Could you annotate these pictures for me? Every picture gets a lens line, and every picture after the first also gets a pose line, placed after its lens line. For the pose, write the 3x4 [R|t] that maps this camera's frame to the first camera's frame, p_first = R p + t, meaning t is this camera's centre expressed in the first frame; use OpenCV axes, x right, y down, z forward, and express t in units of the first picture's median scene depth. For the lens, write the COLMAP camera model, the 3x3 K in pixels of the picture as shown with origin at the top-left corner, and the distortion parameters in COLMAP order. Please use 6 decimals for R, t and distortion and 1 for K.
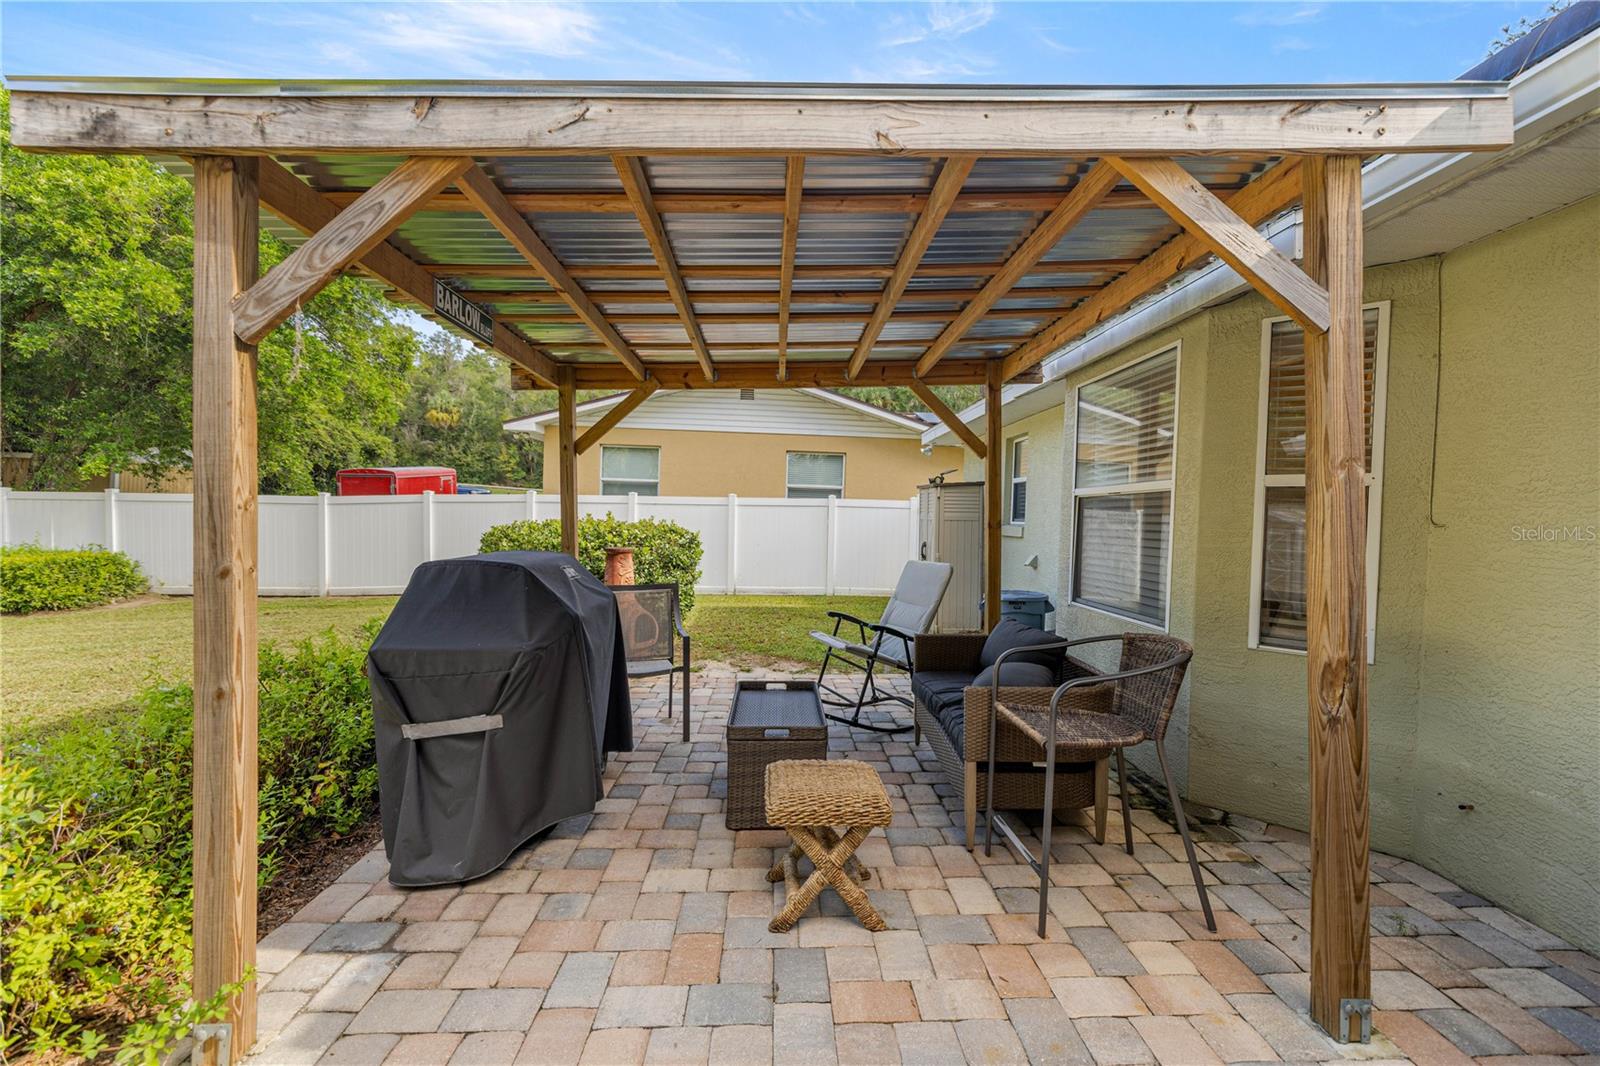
lens RADIAL K [[667.6, 0, 800.0], [0, 667.6, 533.0], [0, 0, 1]] dist [-0.002133, 0.000003]
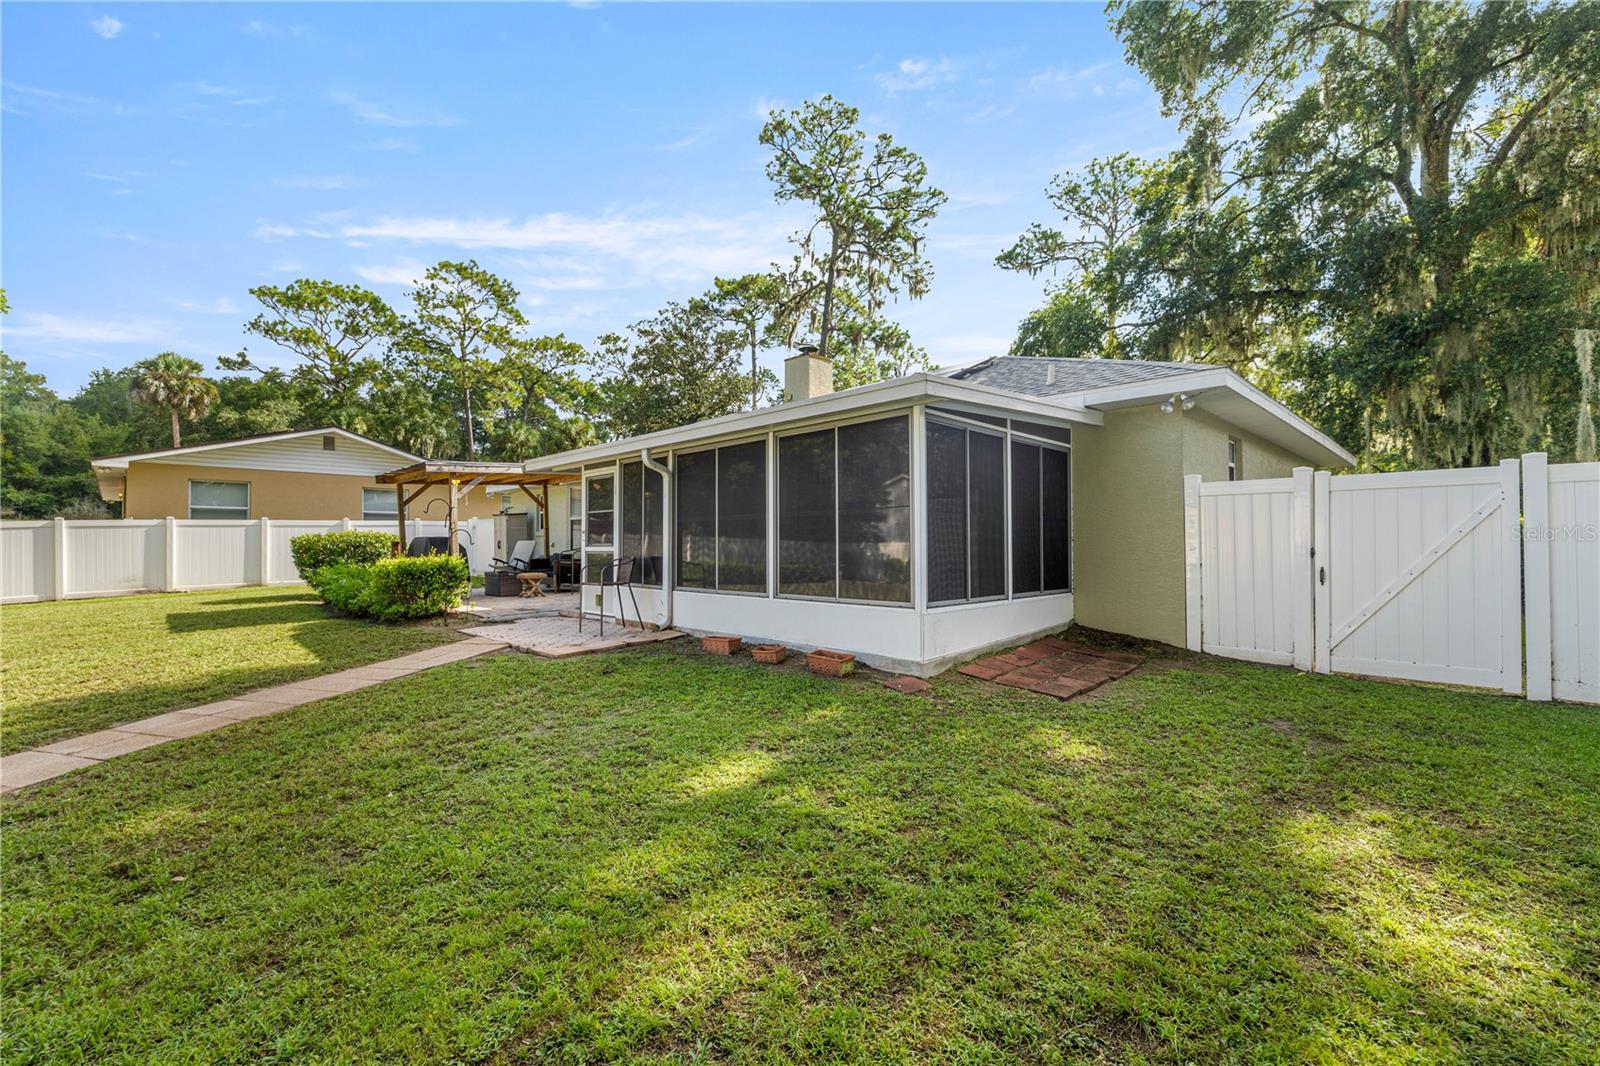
lens RADIAL K [[667.6, 0, 800.0], [0, 667.6, 533.0], [0, 0, 1]] dist [-0.002133, 0.000003]
pose [[0.735046, -0.017472, 0.677792, -0.555603], [0.040800, 0.998996, -0.018494, 0.066259], [-0.676788, 0.041248, 0.735021, -1.222789]]
